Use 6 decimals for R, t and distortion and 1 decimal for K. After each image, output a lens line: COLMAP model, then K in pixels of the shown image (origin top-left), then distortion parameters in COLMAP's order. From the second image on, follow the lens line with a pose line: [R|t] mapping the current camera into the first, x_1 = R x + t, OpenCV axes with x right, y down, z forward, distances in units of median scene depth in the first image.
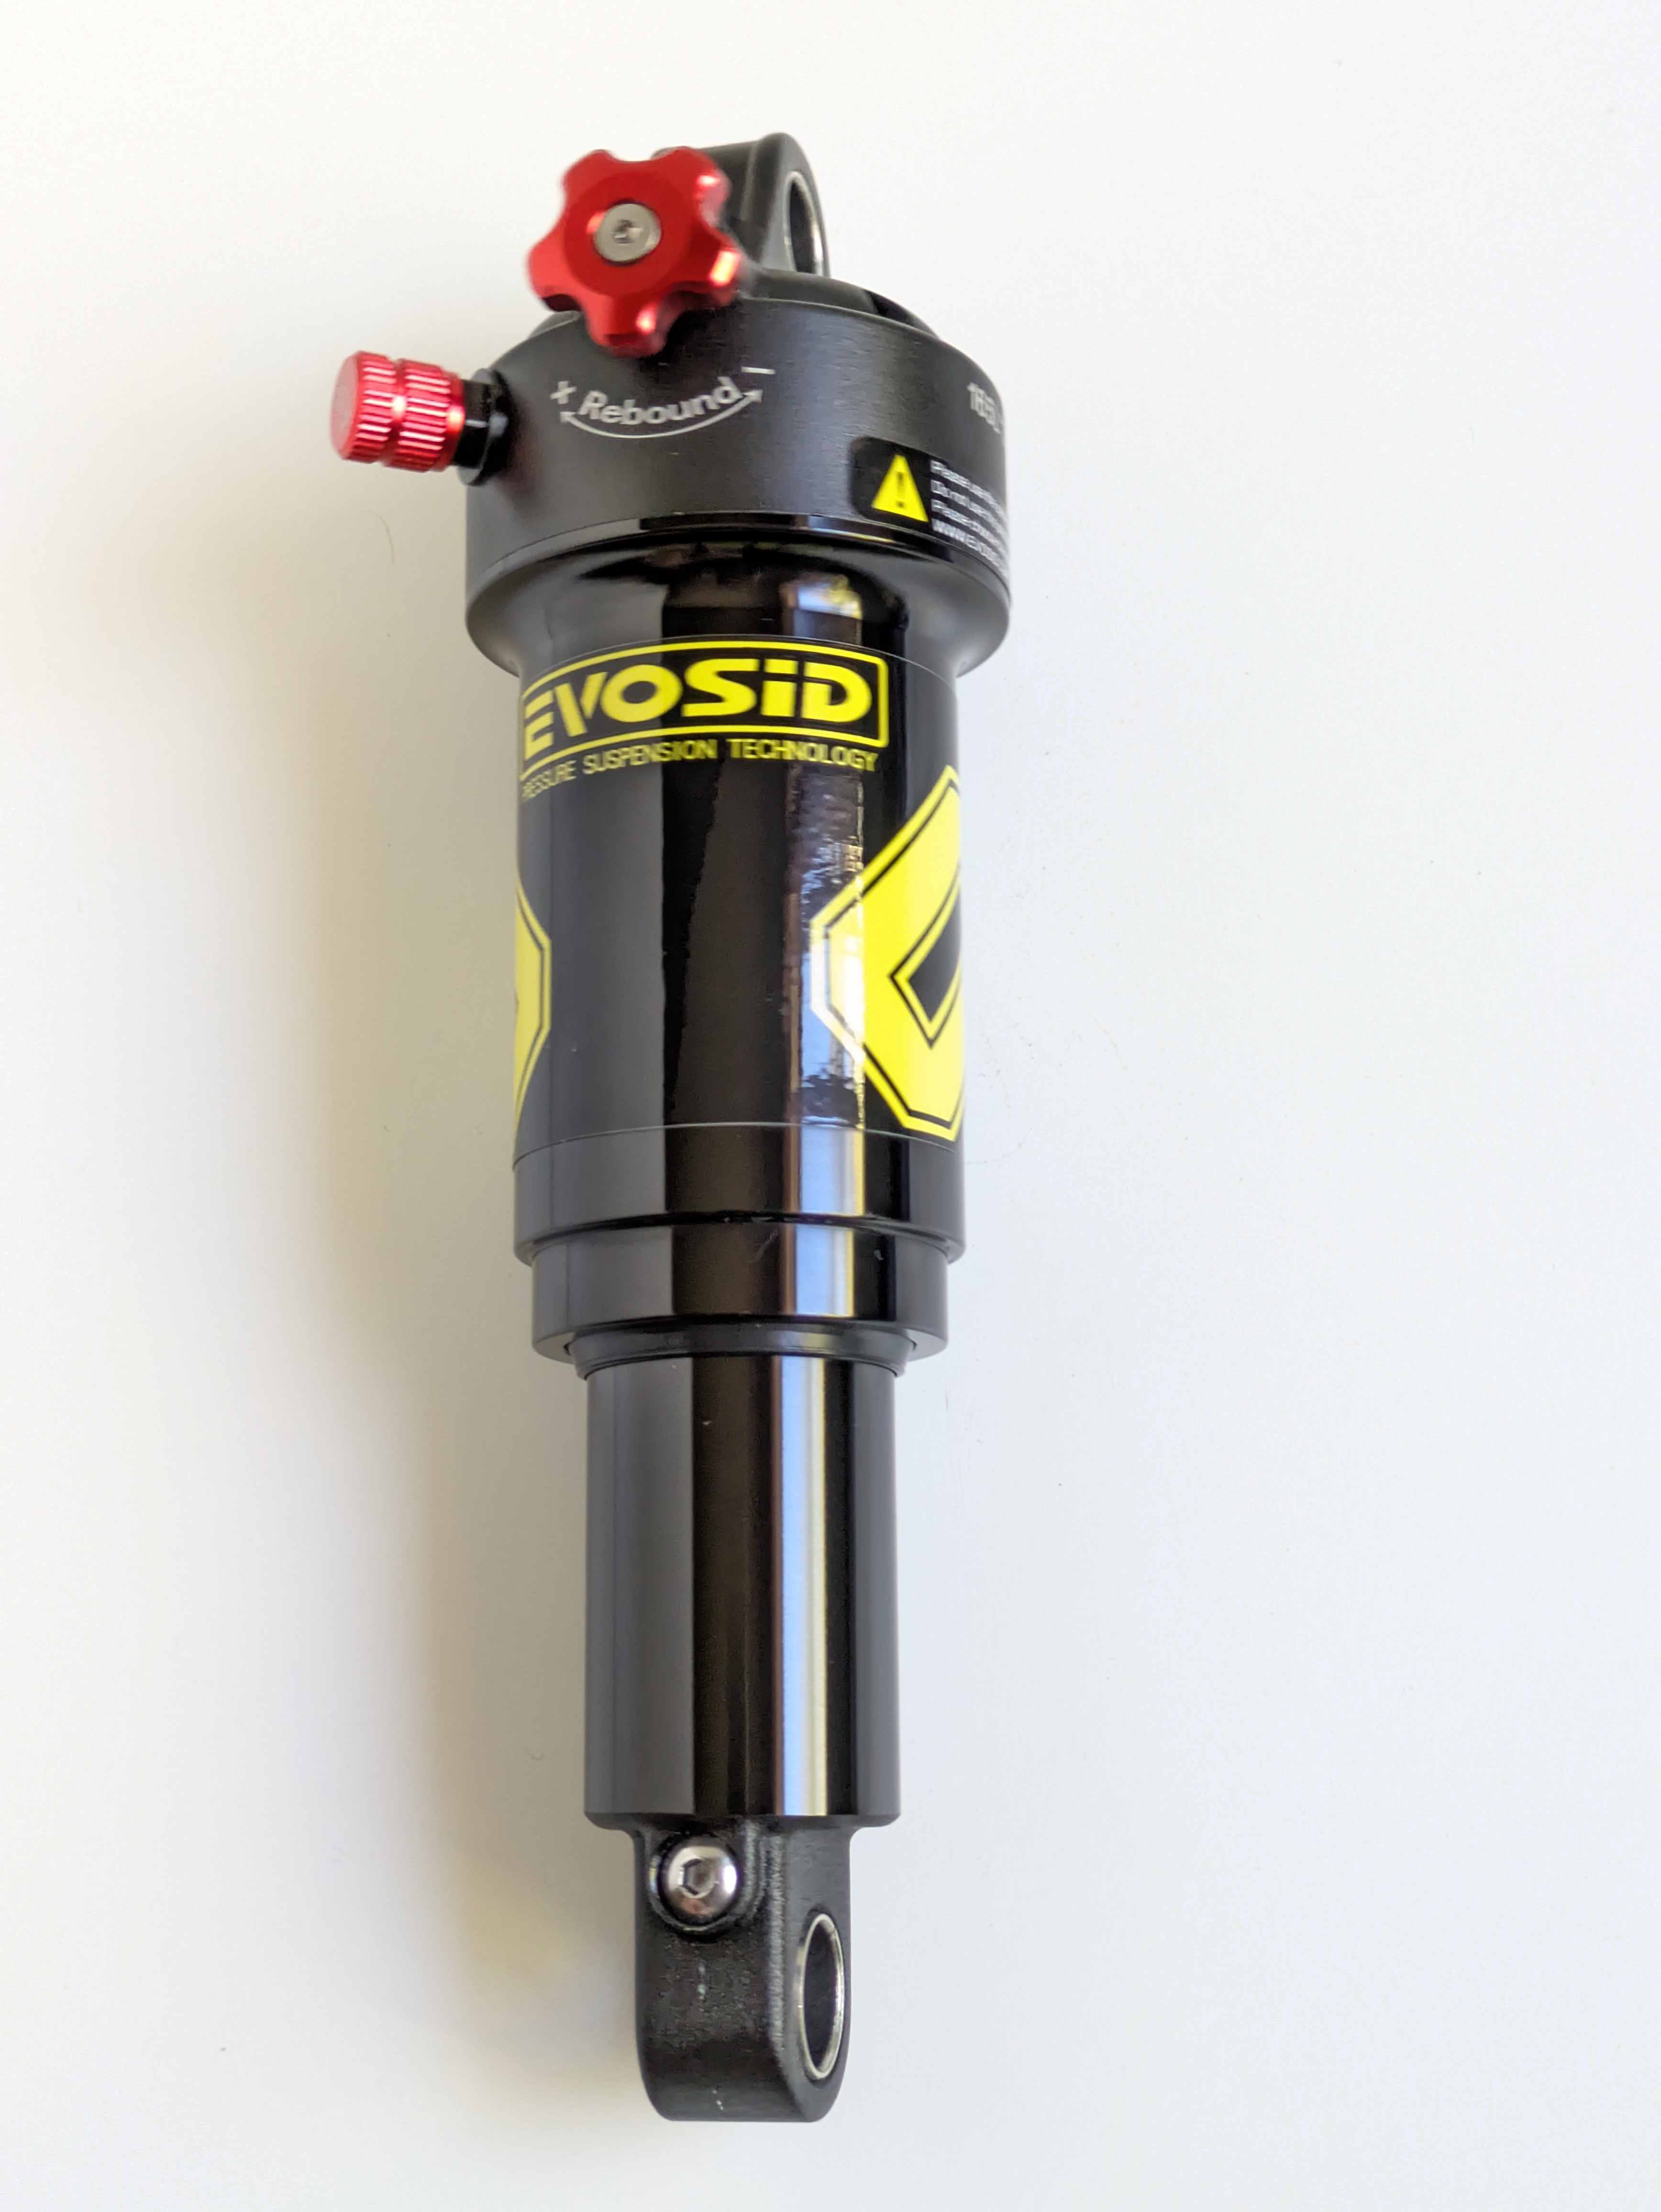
lens RADIAL K [[3296.1, 0, 833.5], [0, 3296.1, 1113.5], [0, 0, 1]] dist [0.056043, 0.000000]
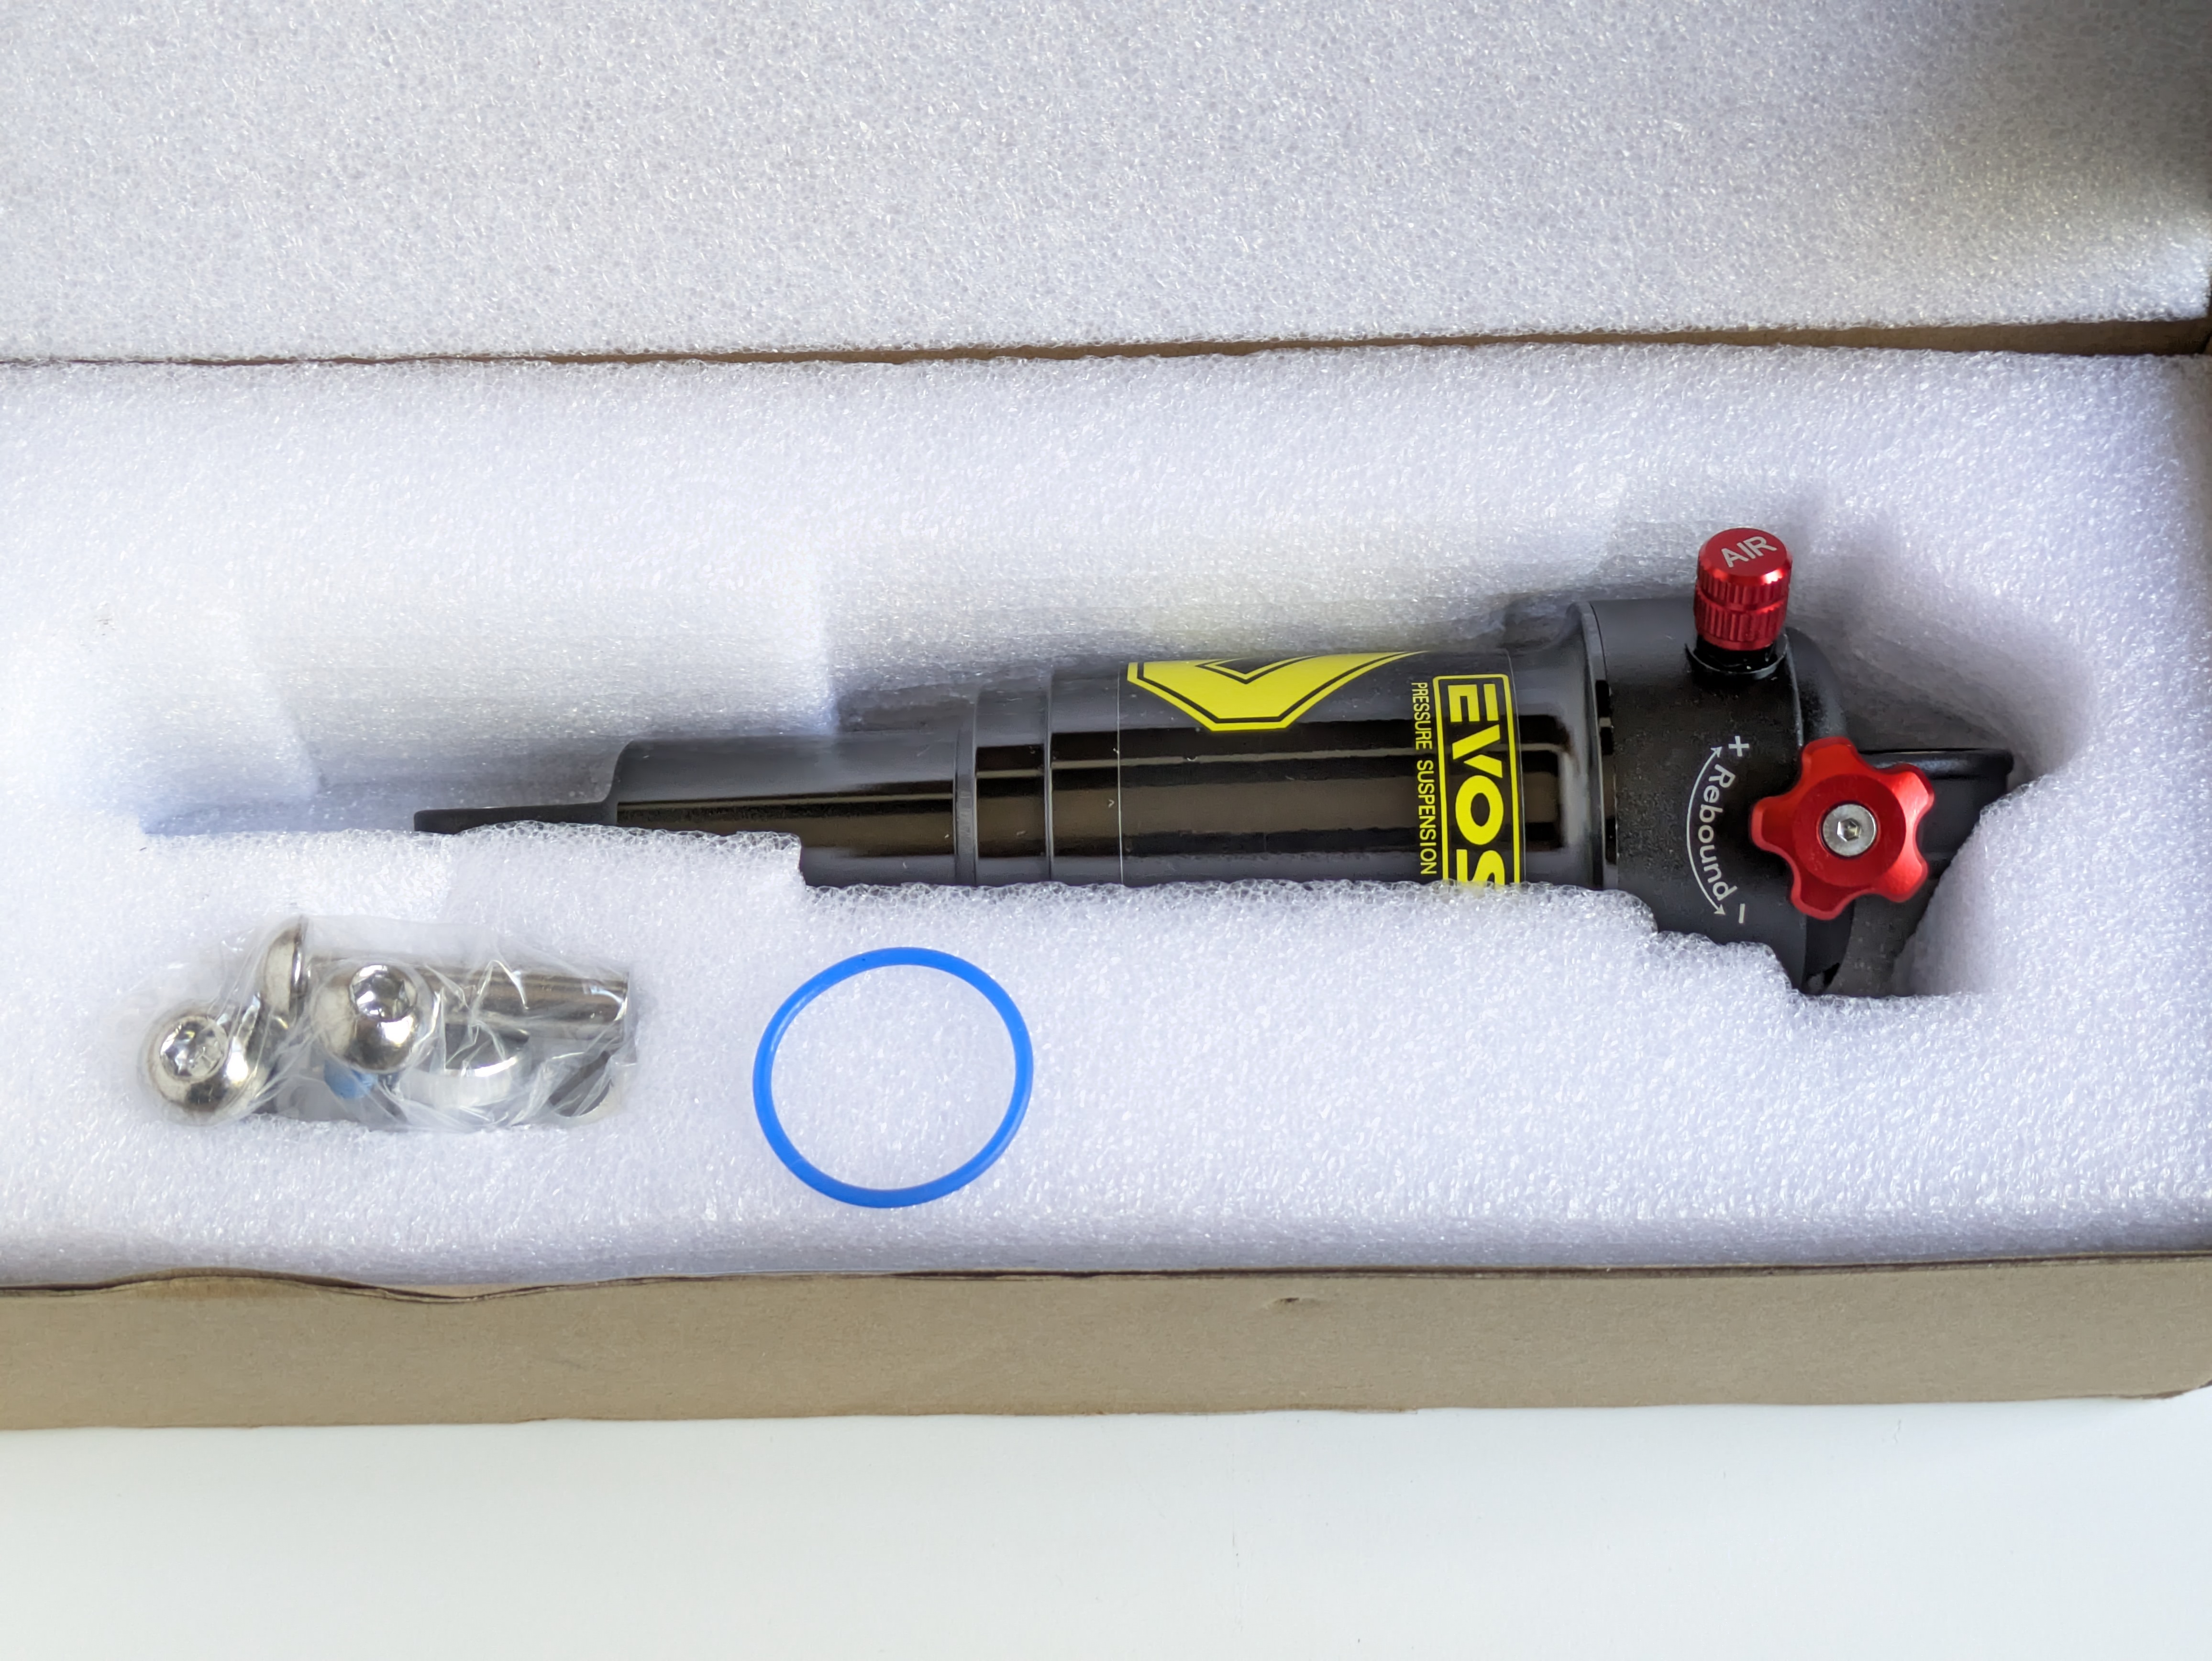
lens RADIAL K [[3296.1, 0, 1111.6], [0, 3296.1, 843.6], [0, 0, 1]] dist [0.056043, 0.000000]
pose [[0.035634, 0.947093, 0.318974, -0.446539], [-0.969067, -0.045250, 0.242614, -0.294480], [0.244212, -0.317753, 0.916184, -0.170170]]
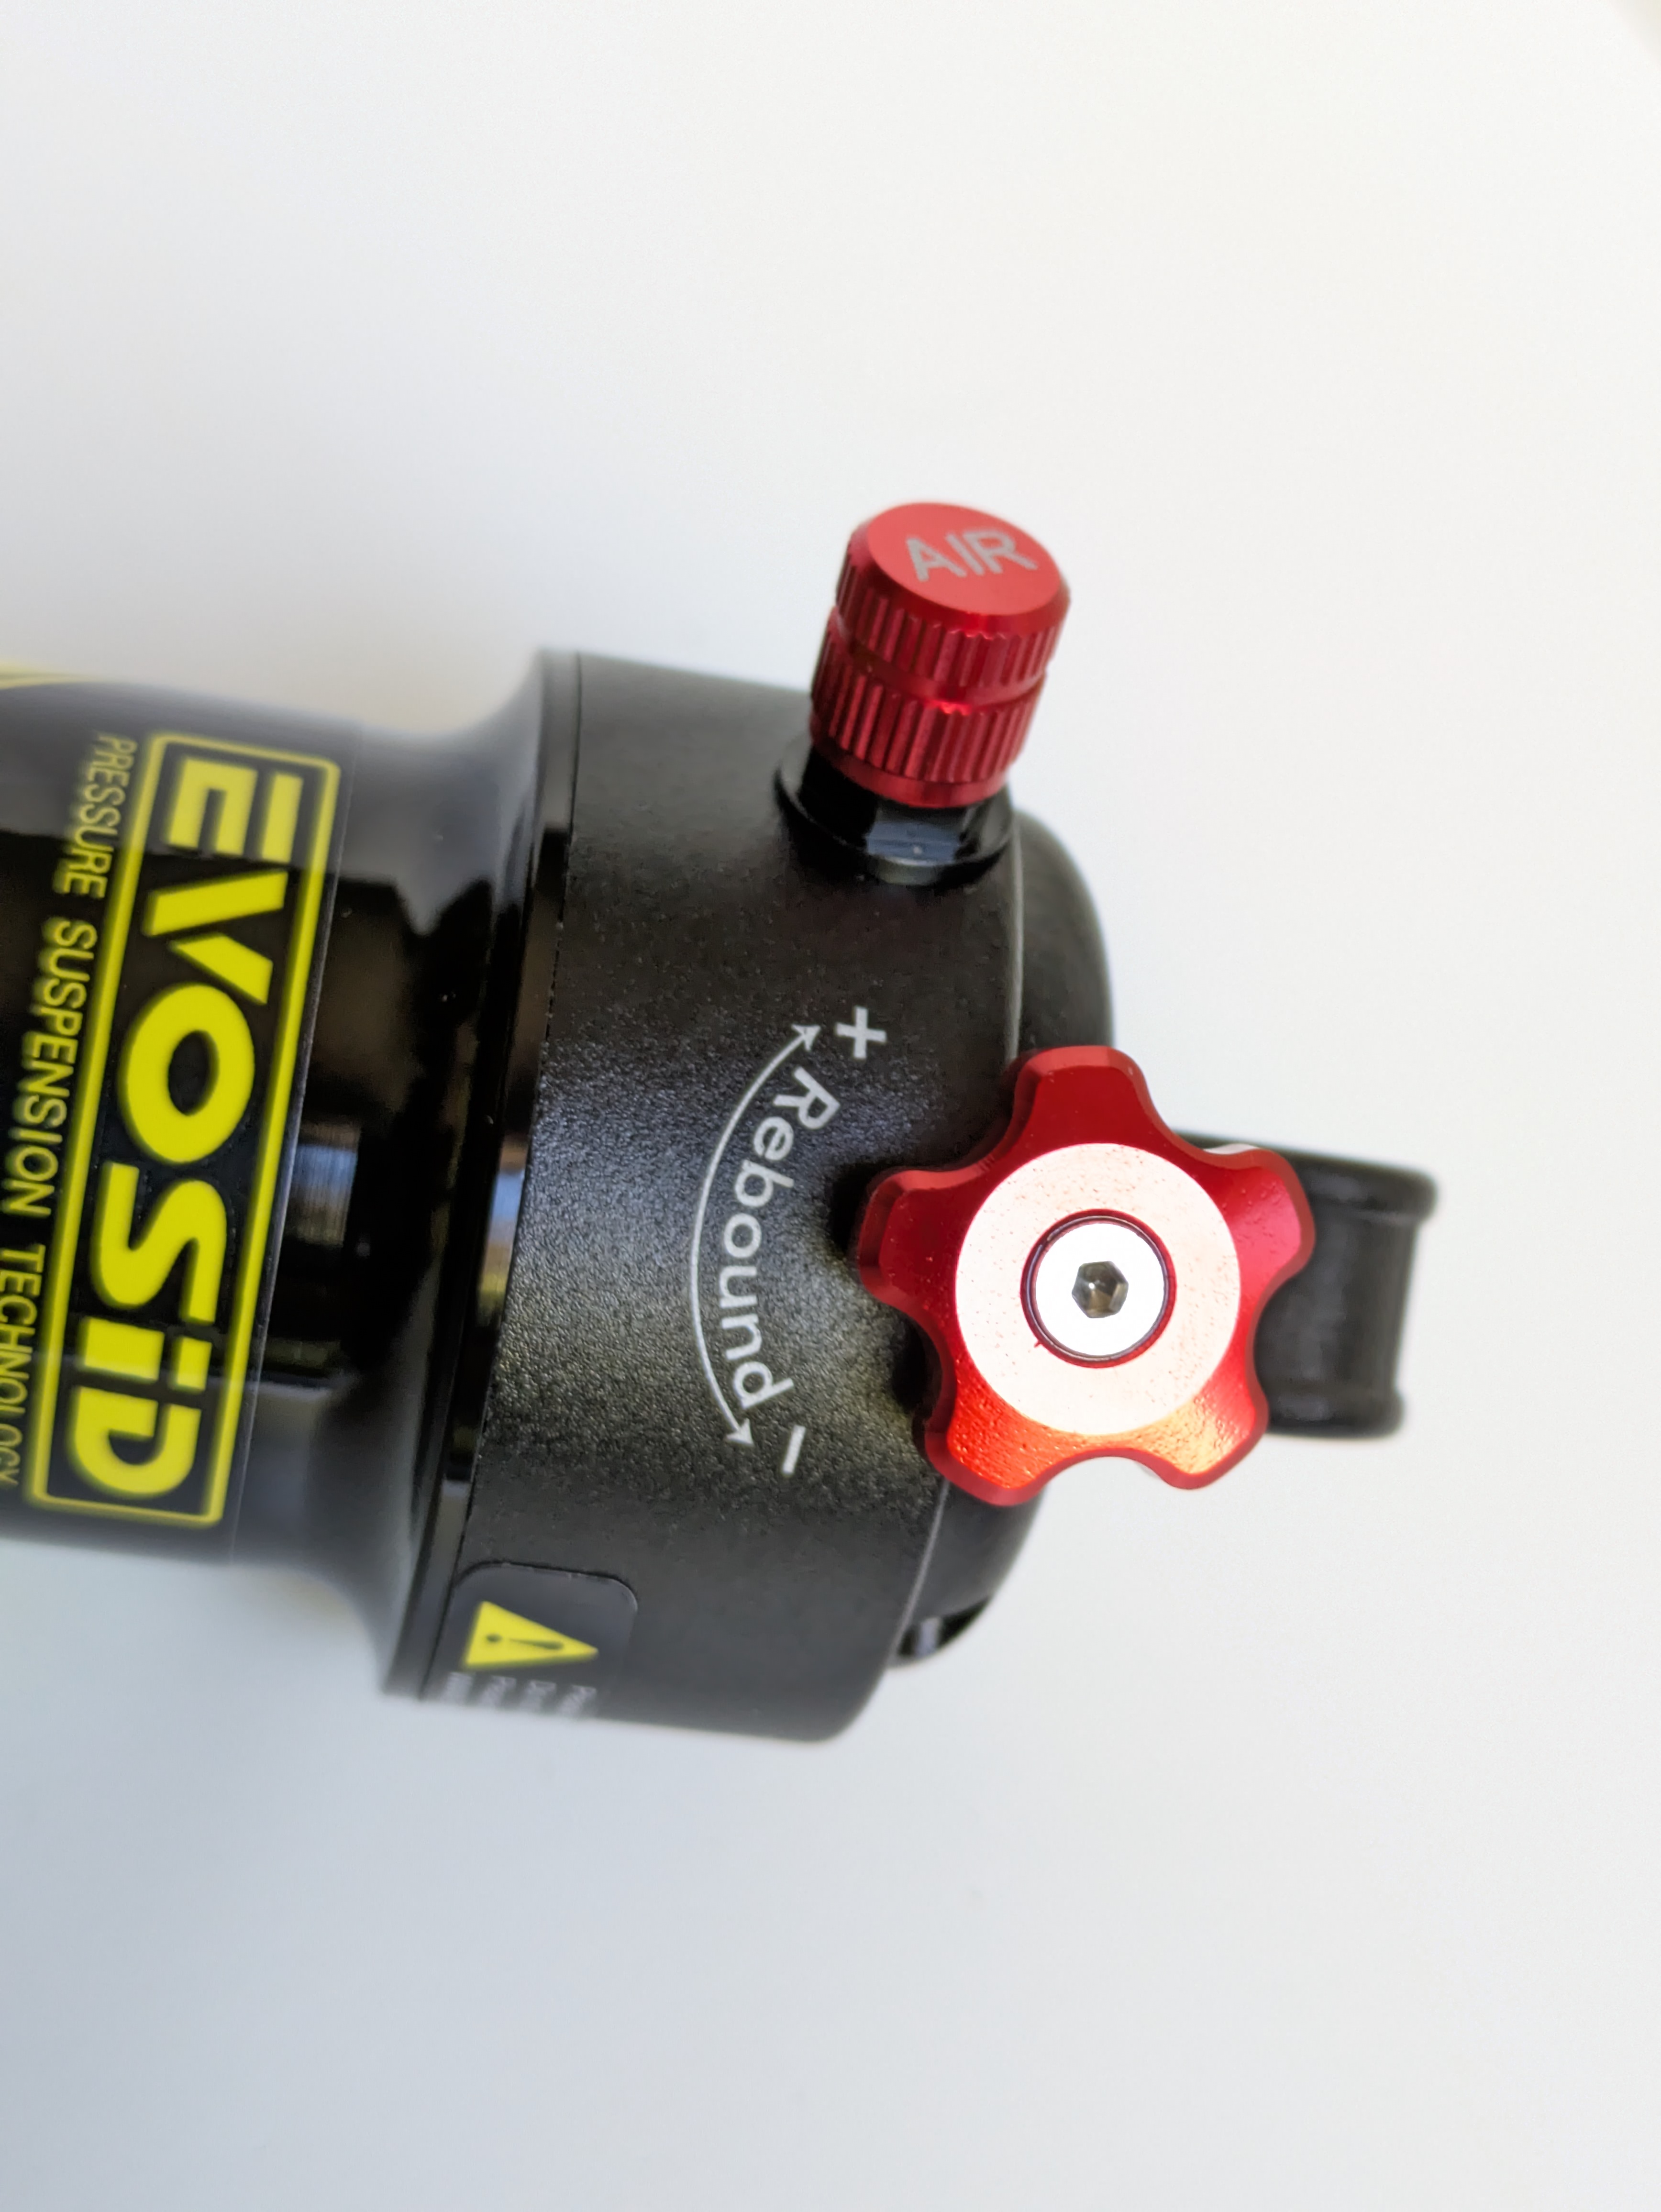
lens RADIAL K [[3296.1, 0, 830.8], [0, 3296.1, 1108.7], [0, 0, 1]] dist [0.056043, 0.000000]
pose [[-0.196508, 0.943002, 0.268574, -0.201380], [-0.974145, -0.218908, 0.055862, -0.246422], [0.111471, -0.250653, 0.961638, 0.548273]]
